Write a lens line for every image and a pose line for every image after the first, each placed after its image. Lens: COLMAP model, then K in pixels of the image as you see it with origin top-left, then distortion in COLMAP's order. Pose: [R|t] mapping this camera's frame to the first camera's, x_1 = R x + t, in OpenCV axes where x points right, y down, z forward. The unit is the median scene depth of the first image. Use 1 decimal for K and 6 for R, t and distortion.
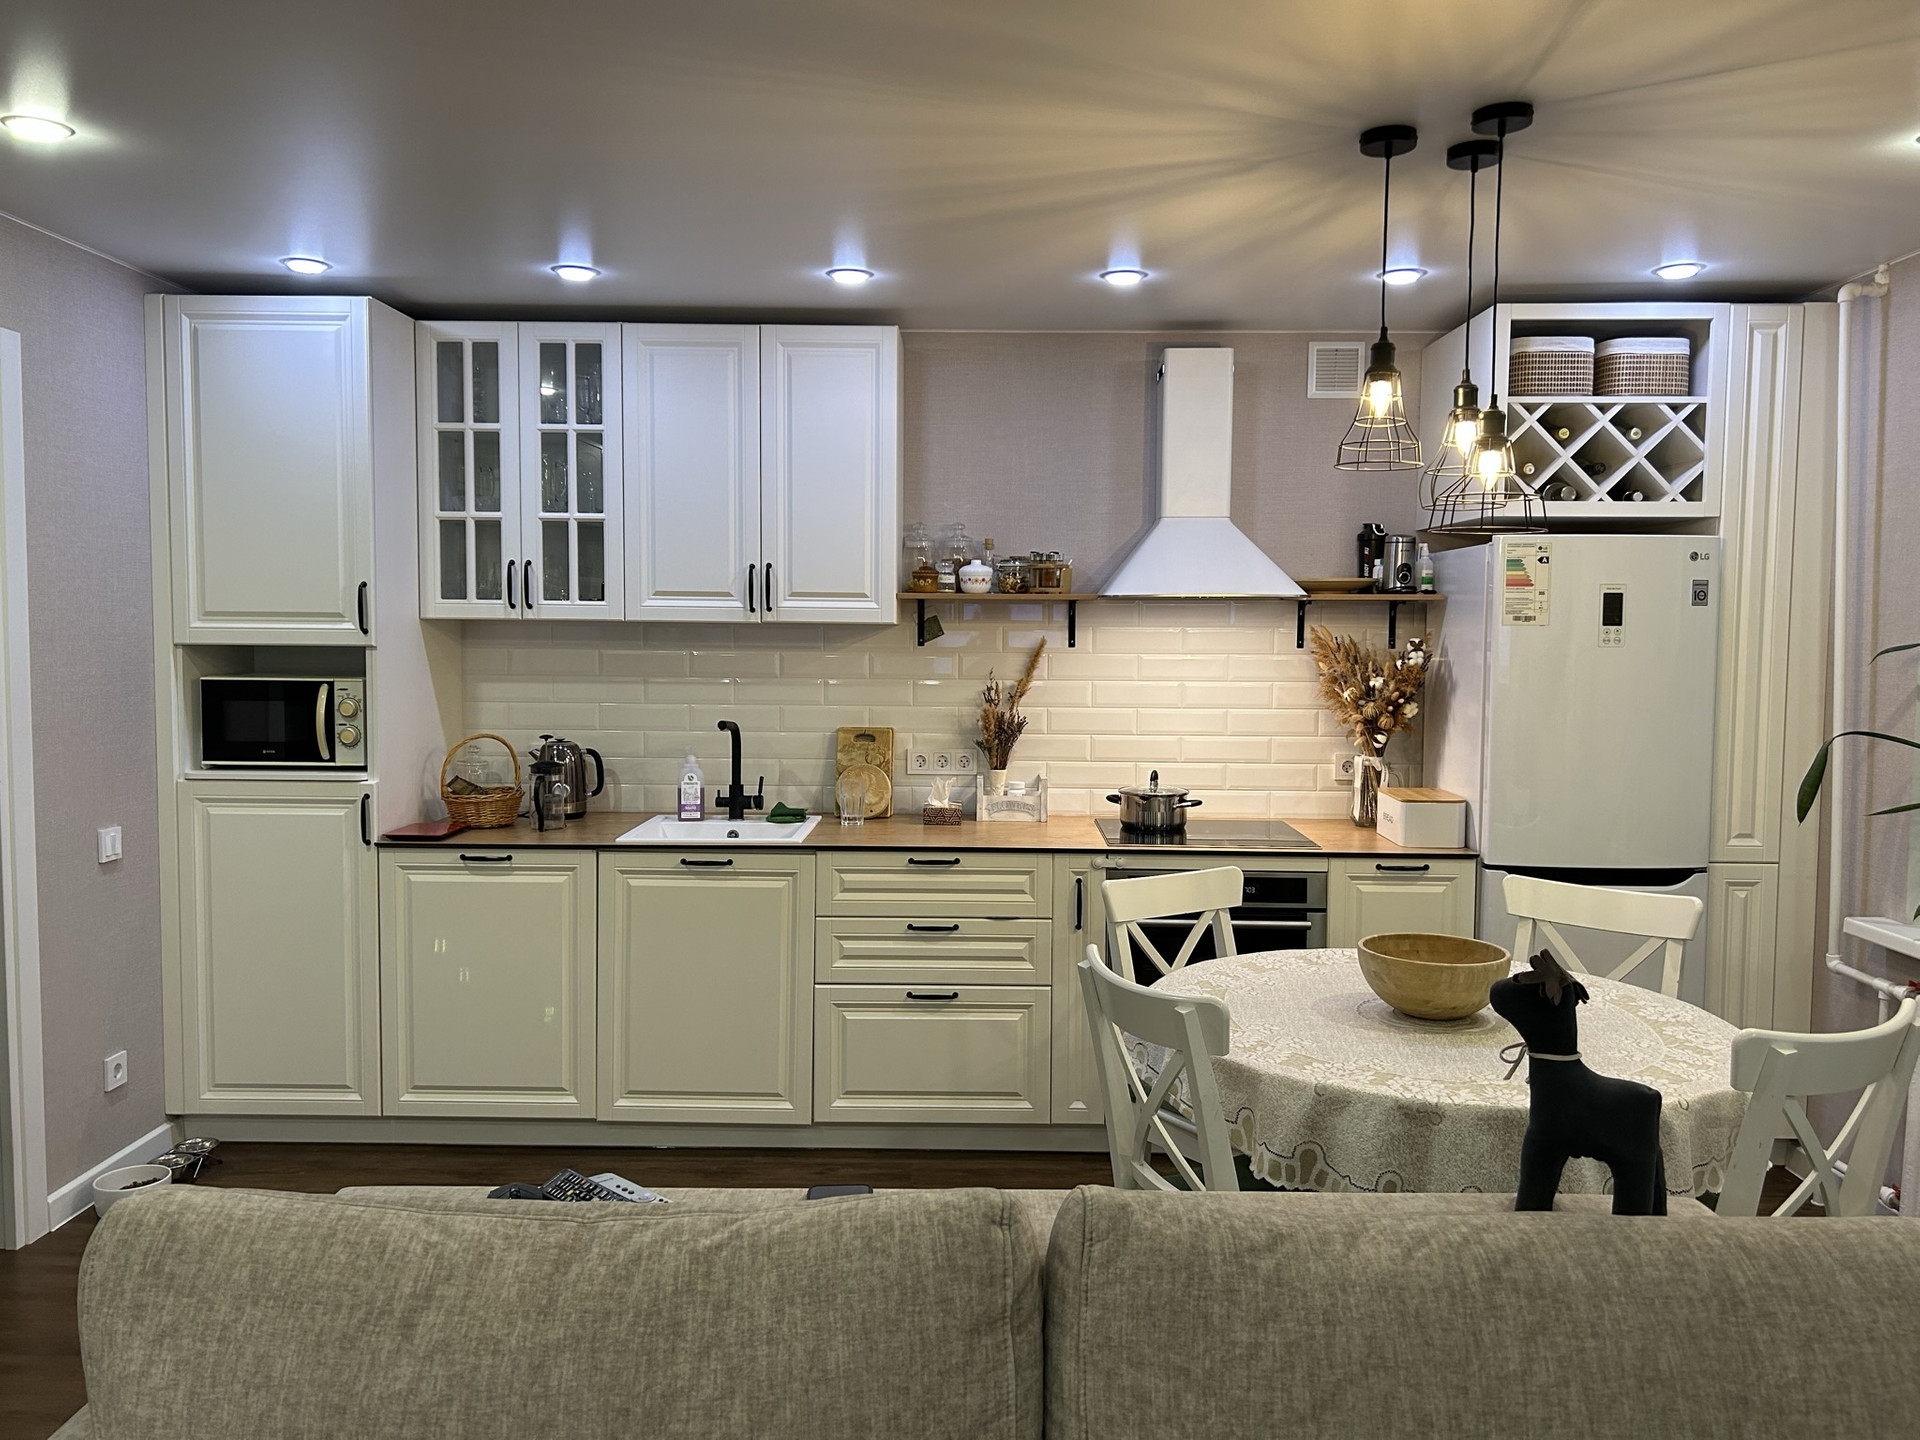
lens RADIAL K [[1440.0, 0, 962.6], [0, 1440.0, 712.9], [0, 0, 1]] dist [0.032113, -0.034208]
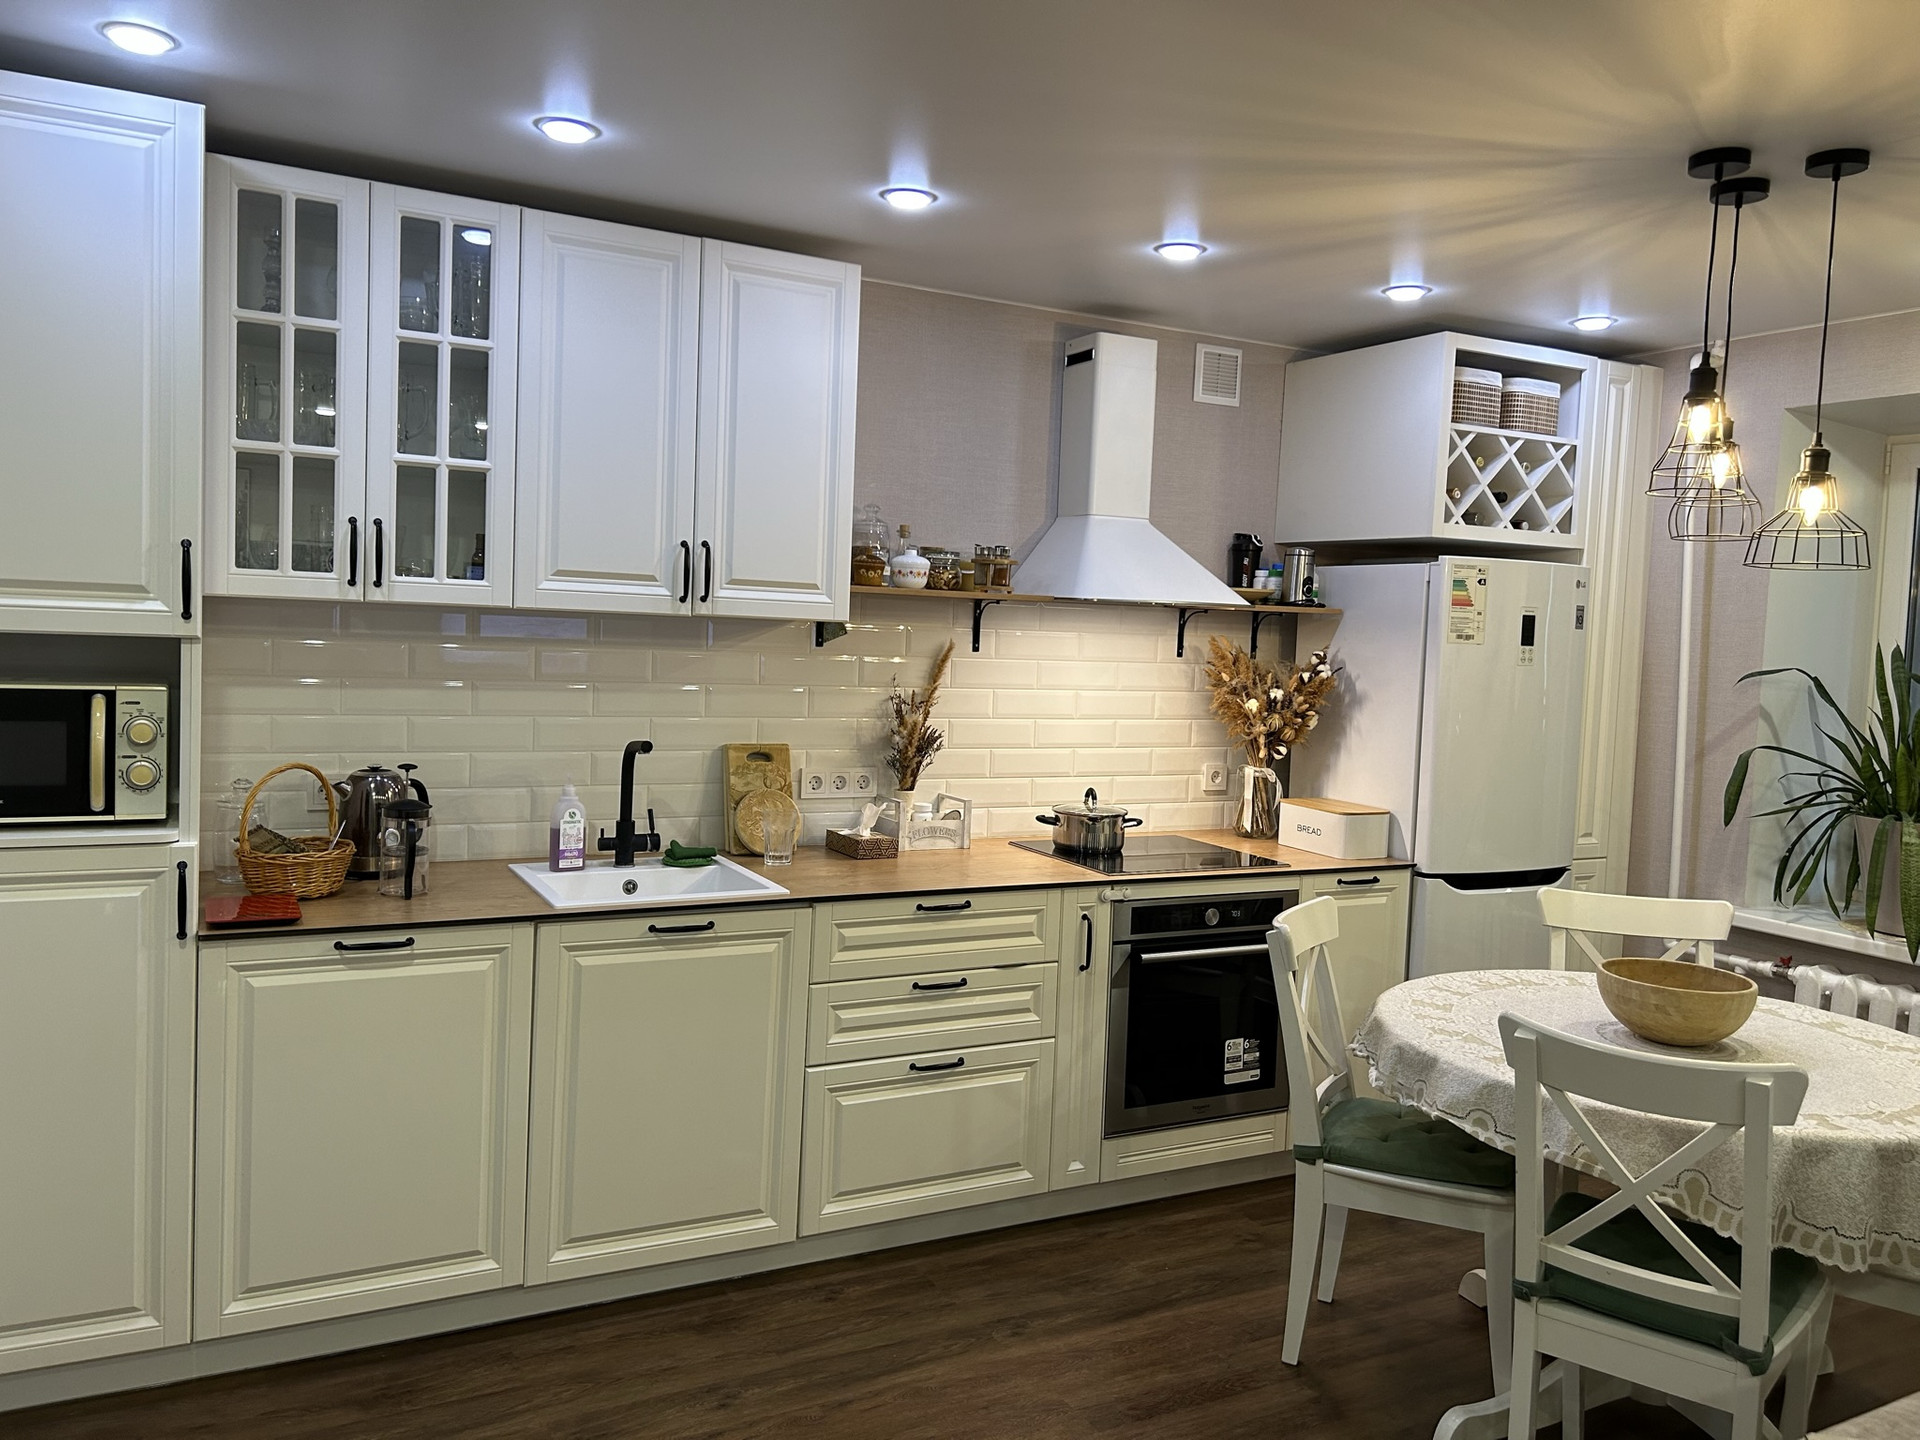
lens RADIAL K [[1440.0, 0, 970.3], [0, 1440.0, 710.0], [0, 0, 1]] dist [0.032113, -0.034208]
pose [[0.876875, -0.001527, 0.480716, -0.403416], [-0.003271, 0.999953, 0.009143, -0.019738], [-0.480708, -0.009589, 0.876828, 0.242812]]
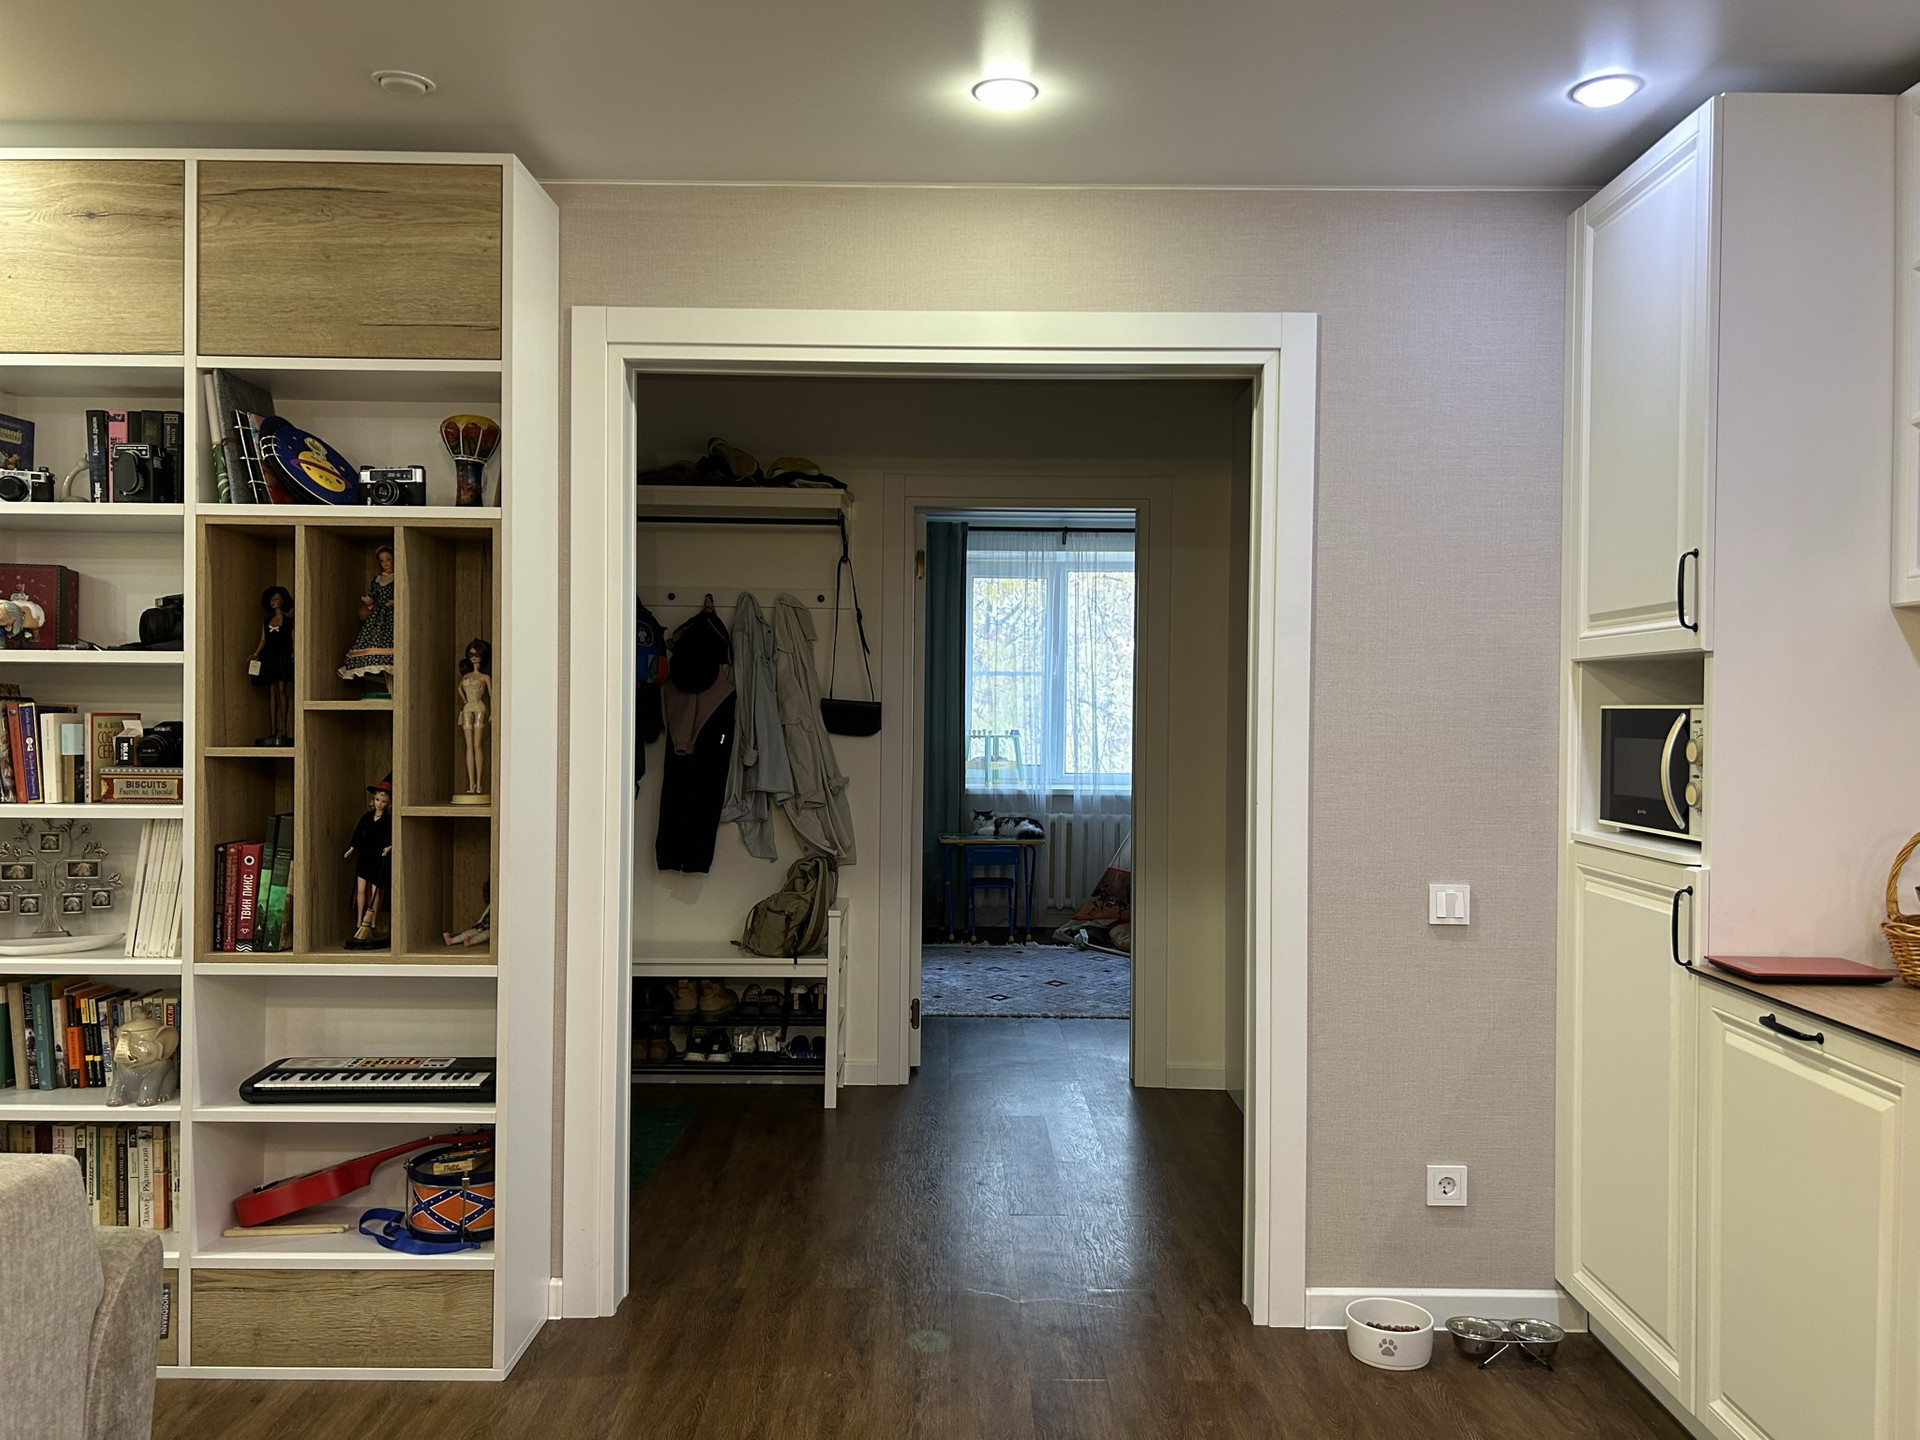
lens RADIAL K [[1440.0, 0, 953.8], [0, 1440.0, 718.1], [0, 0, 1]] dist [0.032113, -0.034208]
pose [[0.006076, -0.001776, -0.999980, 0.208983], [-0.072378, 0.997375, -0.002211, 0.007435], [0.997359, 0.072390, 0.005931, 0.654818]]
